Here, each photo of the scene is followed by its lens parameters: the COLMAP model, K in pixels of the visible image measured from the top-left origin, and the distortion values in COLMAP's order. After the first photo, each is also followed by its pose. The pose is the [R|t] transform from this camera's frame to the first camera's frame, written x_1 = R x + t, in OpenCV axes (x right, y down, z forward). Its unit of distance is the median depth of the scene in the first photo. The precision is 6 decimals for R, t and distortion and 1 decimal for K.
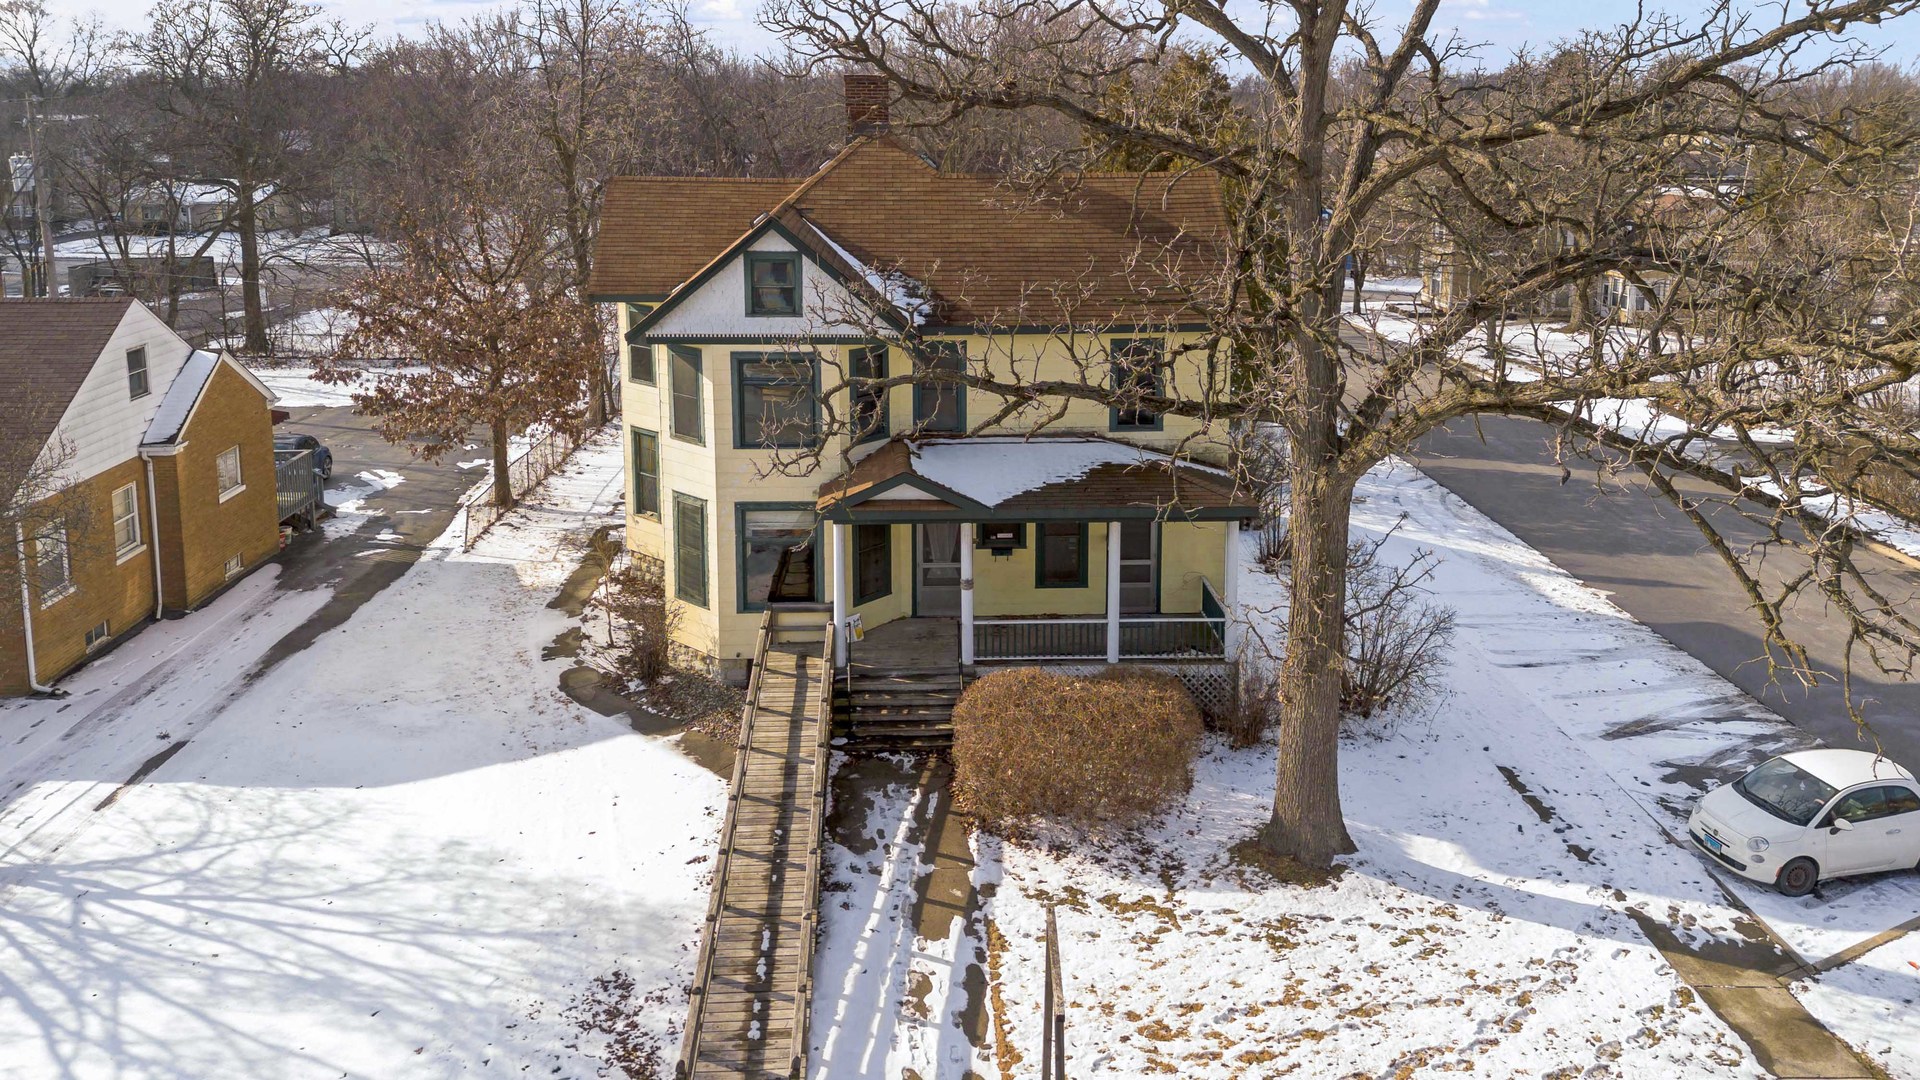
lens RADIAL K [[1406.5, 0, 959.1], [0, 1406.5, 505.6], [0, 0, 1]] dist [0.037421, 0.002697]
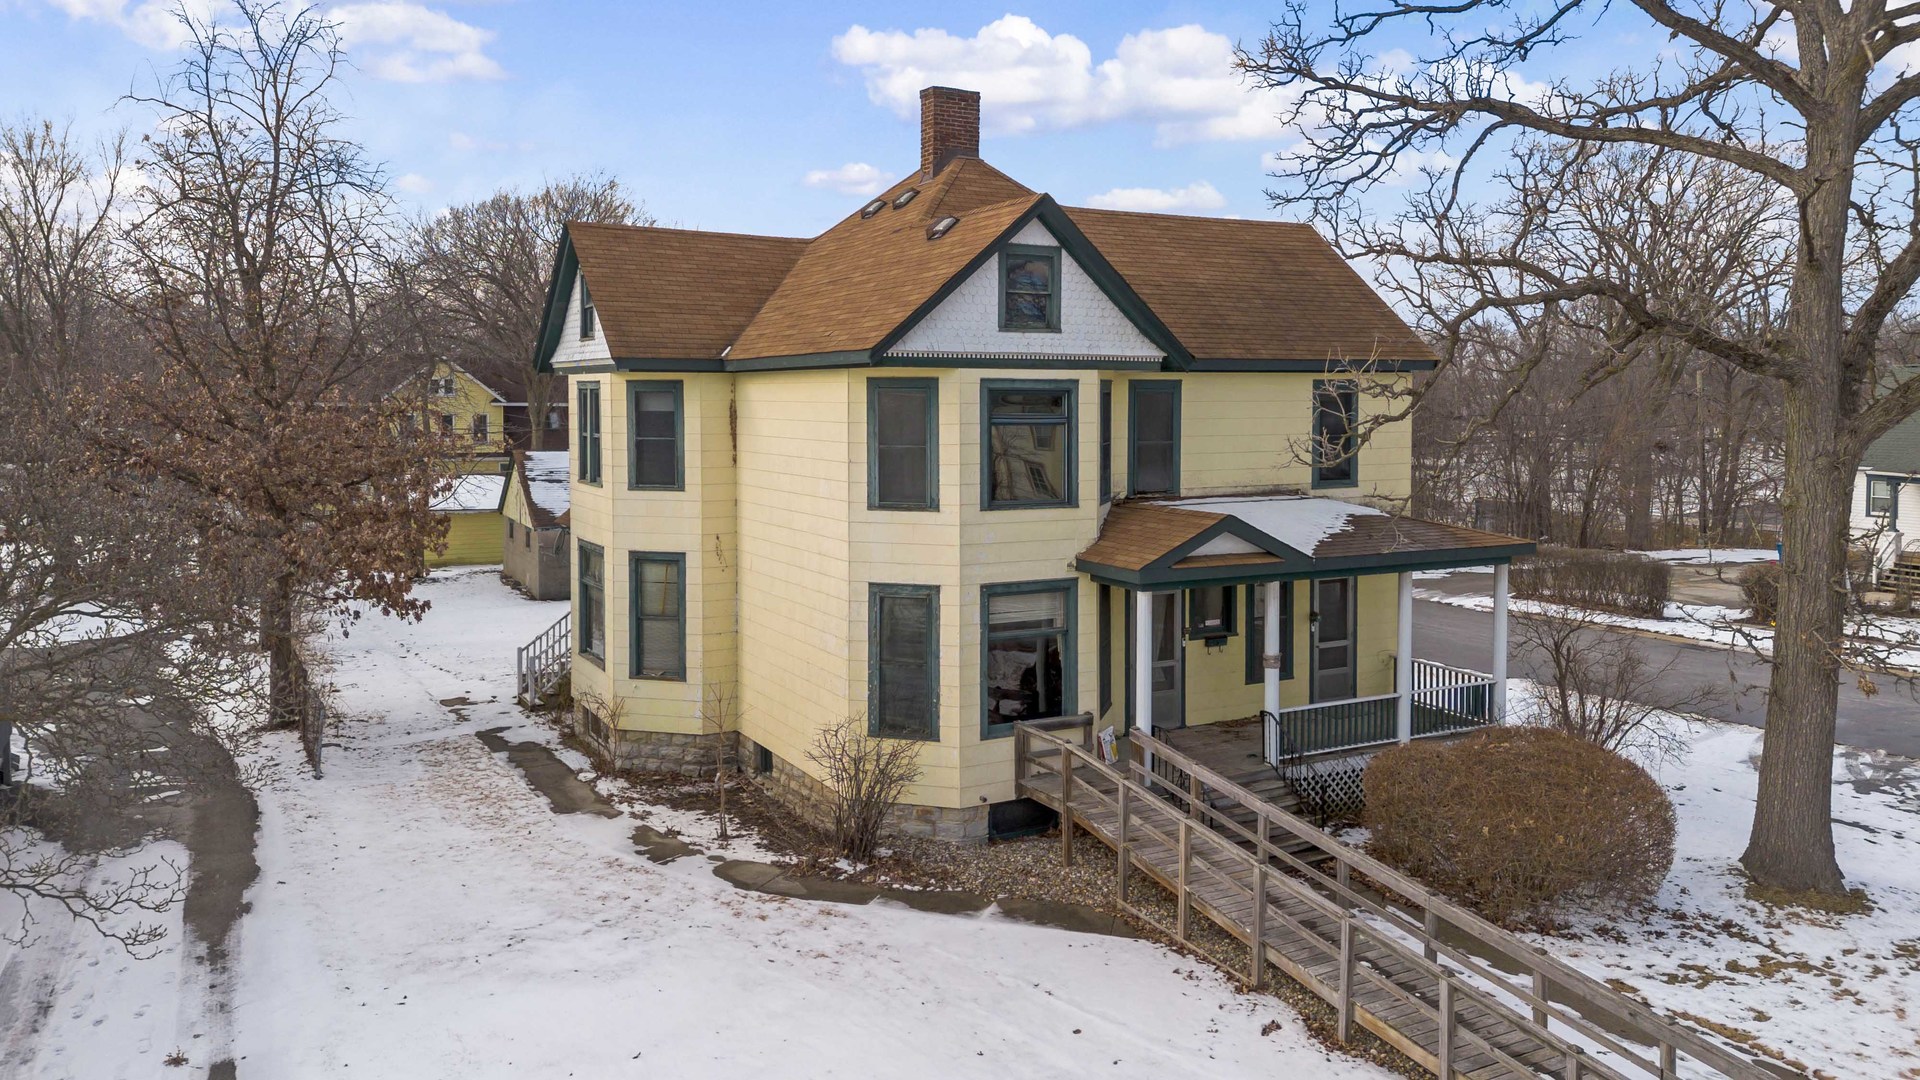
lens RADIAL K [[1430.0, 0, 960.0], [0, 1430.0, 540.0], [0, 0, 1]] dist [0.006160, -0.000315]
pose [[0.891692, -0.046802, 0.450217, -0.538251], [0.123221, 0.982175, -0.141950, 0.084789], [-0.435548, 0.182052, 0.881564, 0.357770]]
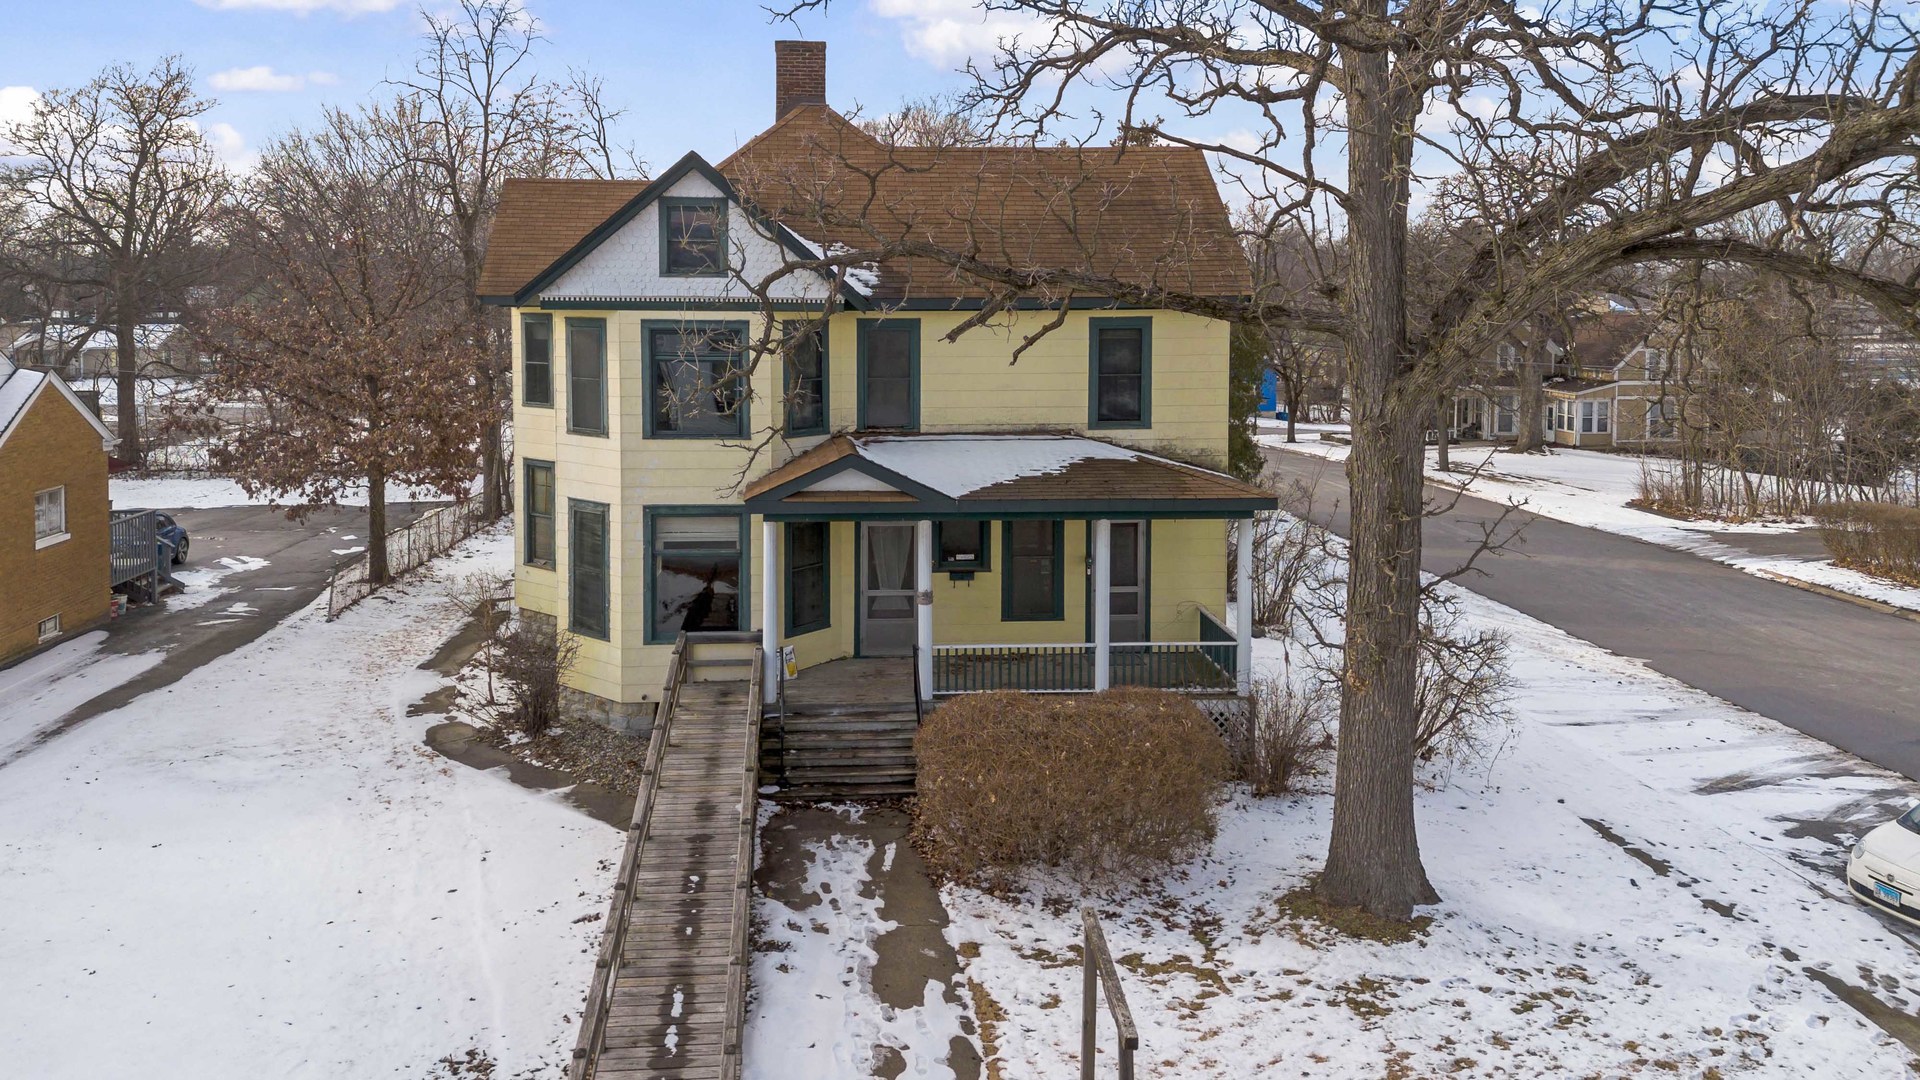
lens RADIAL K [[1419.4, 0, 894.7], [0, 1419.4, 514.2], [0, 0, 1]] dist [0.036972, -0.005372]
pose [[0.999826, -0.003250, 0.018387, -0.028118], [0.005453, 0.992627, -0.121085, 0.111495], [-0.017858, 0.121164, 0.992472, 0.177059]]
